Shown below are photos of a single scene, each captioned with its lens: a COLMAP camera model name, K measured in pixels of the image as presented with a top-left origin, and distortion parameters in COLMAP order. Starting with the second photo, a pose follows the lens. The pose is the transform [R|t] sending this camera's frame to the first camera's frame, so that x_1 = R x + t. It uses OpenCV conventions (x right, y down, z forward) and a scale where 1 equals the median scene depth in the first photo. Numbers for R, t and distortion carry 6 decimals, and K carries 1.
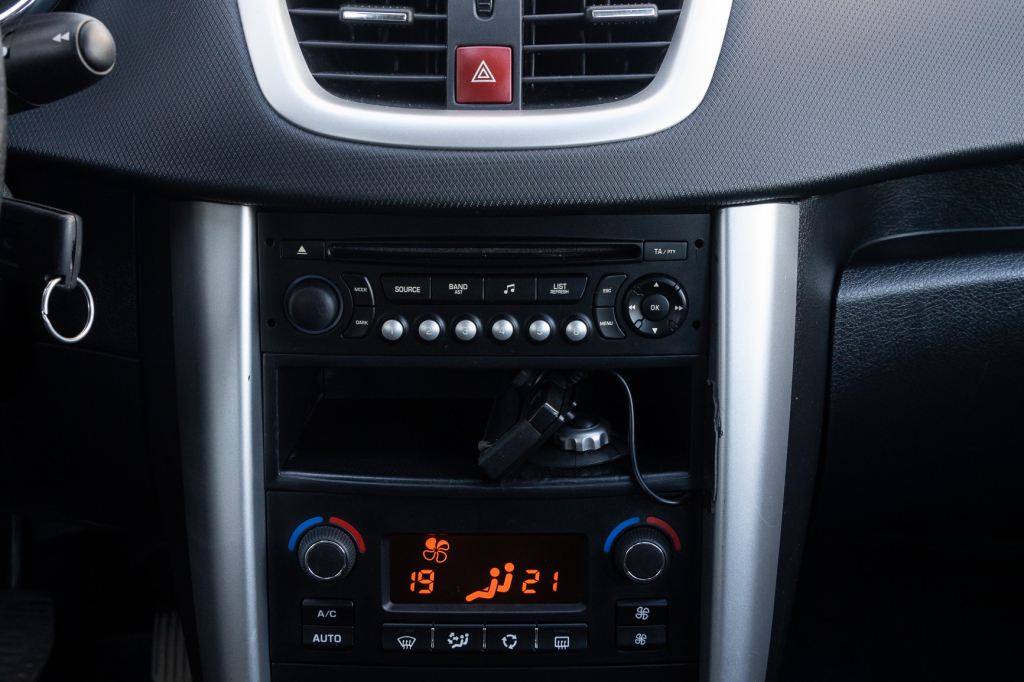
lens RADIAL K [[1782.3, 0, 508.1], [0, 1782.3, 335.6], [0, 0, 1]] dist [0.001425, 0.000000]
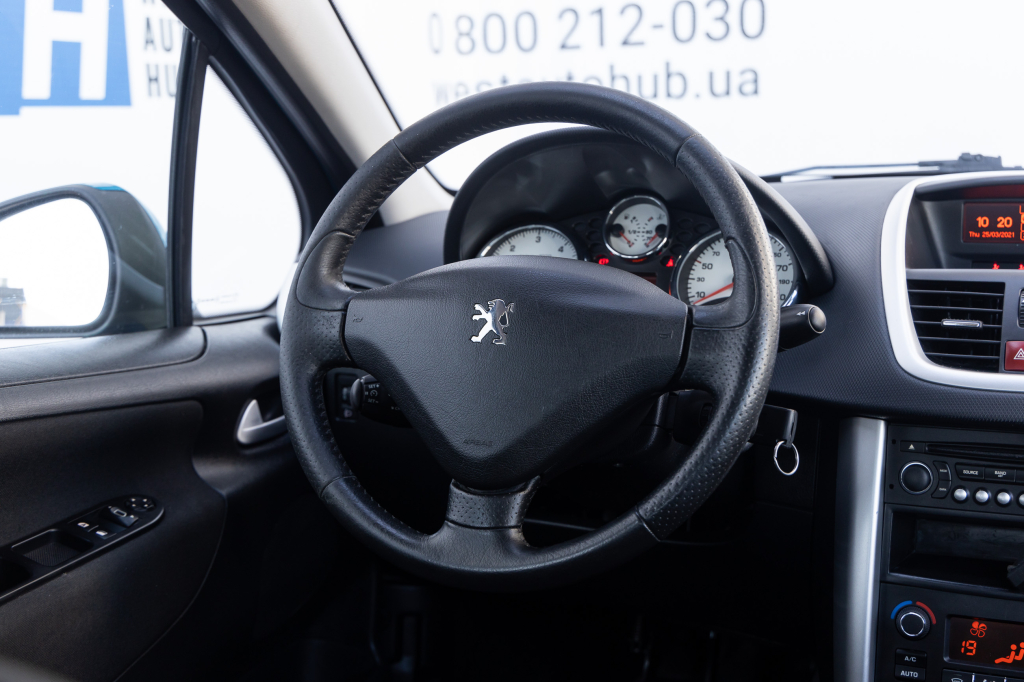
lens RADIAL K [[1307.5, 0, 508.9], [0, 1307.5, 340.1], [0, 0, 1]] dist [-0.026743, 0.000000]
pose [[0.917983, 0.039168, -0.394682, 0.029493], [-0.145512, 0.958981, -0.243274, 0.230235], [0.368964, 0.280753, 0.886027, -0.373193]]
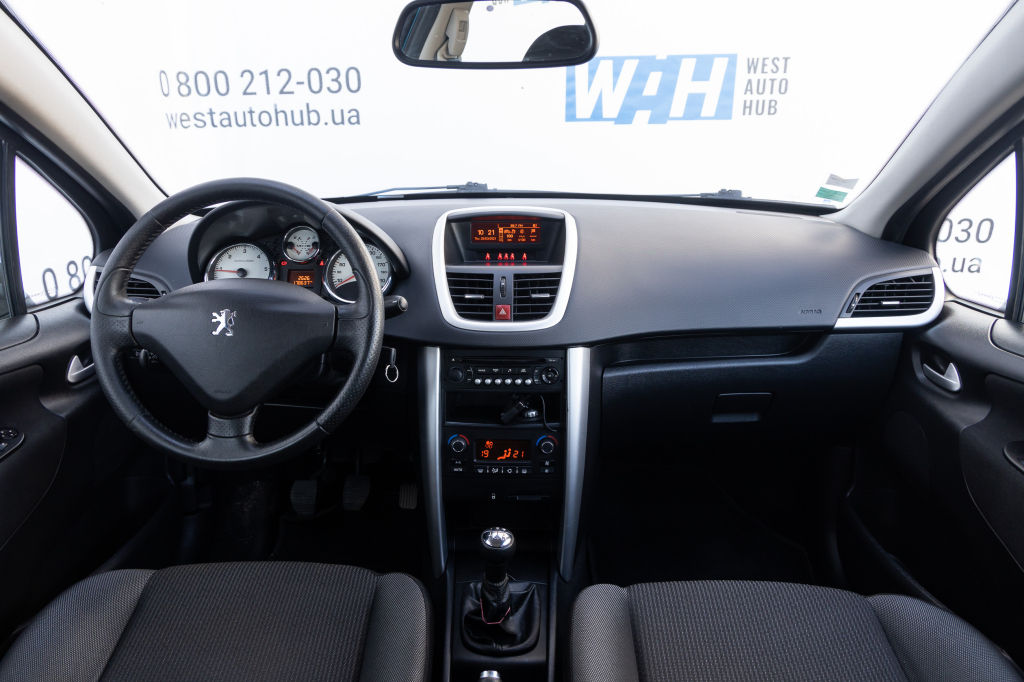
lens RADIAL K [[688.1, 0, 484.5], [0, 688.1, 336.5], [0, 0, 1]] dist [-0.016762, -0.008242]
pose [[0.998773, 0.002216, -0.049482, 0.018557], [-0.008573, 0.991656, -0.128625, 0.085078], [0.048784, 0.128891, 0.990458, -0.400442]]
